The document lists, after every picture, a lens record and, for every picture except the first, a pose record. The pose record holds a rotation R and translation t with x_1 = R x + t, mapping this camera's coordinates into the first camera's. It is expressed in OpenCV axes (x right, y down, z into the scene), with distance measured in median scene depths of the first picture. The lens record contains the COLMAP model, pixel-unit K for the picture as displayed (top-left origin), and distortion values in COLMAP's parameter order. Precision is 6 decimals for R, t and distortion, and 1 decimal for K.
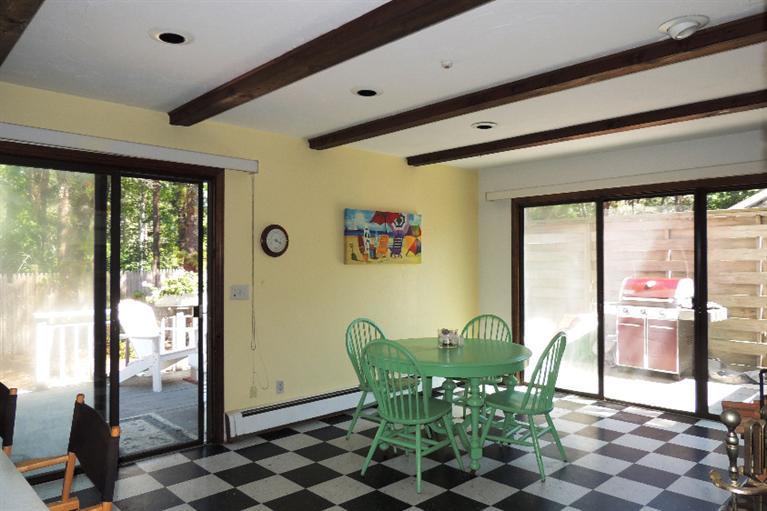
lens RADIAL K [[550.1, 0, 386.3], [0, 550.1, 262.1], [0, 0, 1]] dist [-0.002106, -0.002180]
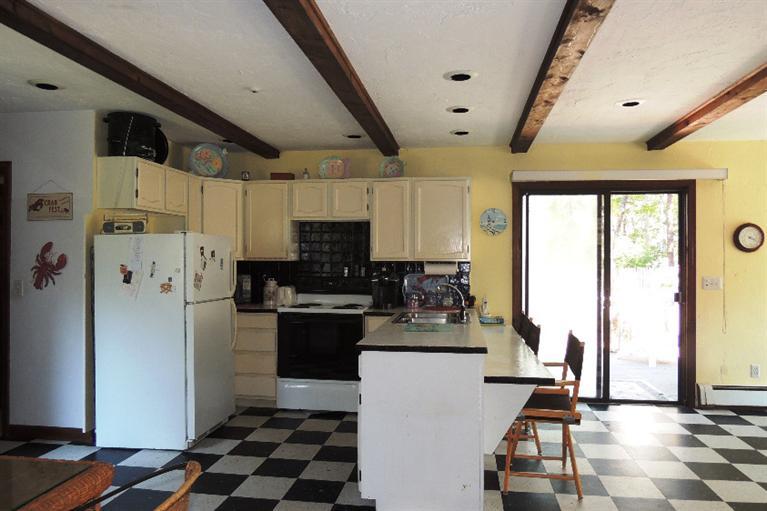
lens RADIAL K [[550.1, 0, 384.8], [0, 550.1, 260.8], [0, 0, 1]] dist [-0.002106, -0.002180]
pose [[0.619213, -0.003118, -0.785217, 0.221795], [-0.002522, 0.999979, -0.005959, 0.016757], [0.785219, 0.005670, 0.619192, -0.267989]]
